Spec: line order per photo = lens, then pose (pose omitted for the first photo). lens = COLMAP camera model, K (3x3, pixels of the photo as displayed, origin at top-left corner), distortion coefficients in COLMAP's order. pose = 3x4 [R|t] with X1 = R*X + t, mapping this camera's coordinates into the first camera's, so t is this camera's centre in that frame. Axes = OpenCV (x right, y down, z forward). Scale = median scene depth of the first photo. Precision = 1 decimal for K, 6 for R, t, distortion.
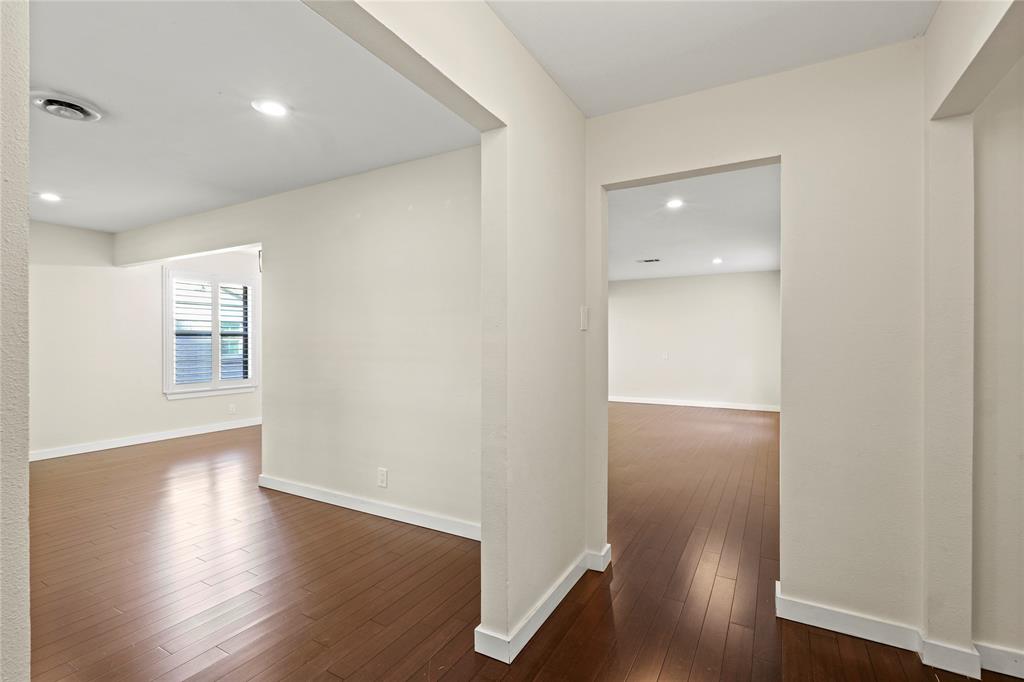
lens RADIAL K [[469.8, 0, 509.6], [0, 469.8, 342.8], [0, 0, 1]] dist [-0.010157, 0.001651]
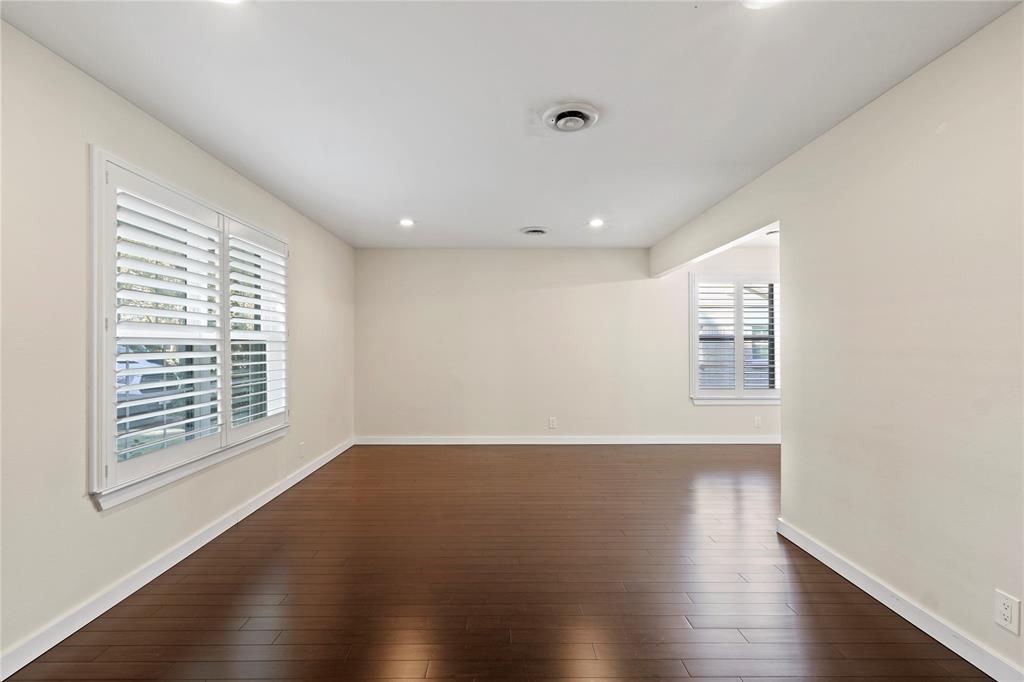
lens RADIAL K [[469.8, 0, 506.8], [0, 469.8, 339.8], [0, 0, 1]] dist [-0.010157, 0.001651]
pose [[0.497063, -0.011970, -0.867632, -0.052290], [-0.000624, 0.999900, -0.014152, -0.002017], [0.867714, 0.007576, 0.497006, 0.142652]]
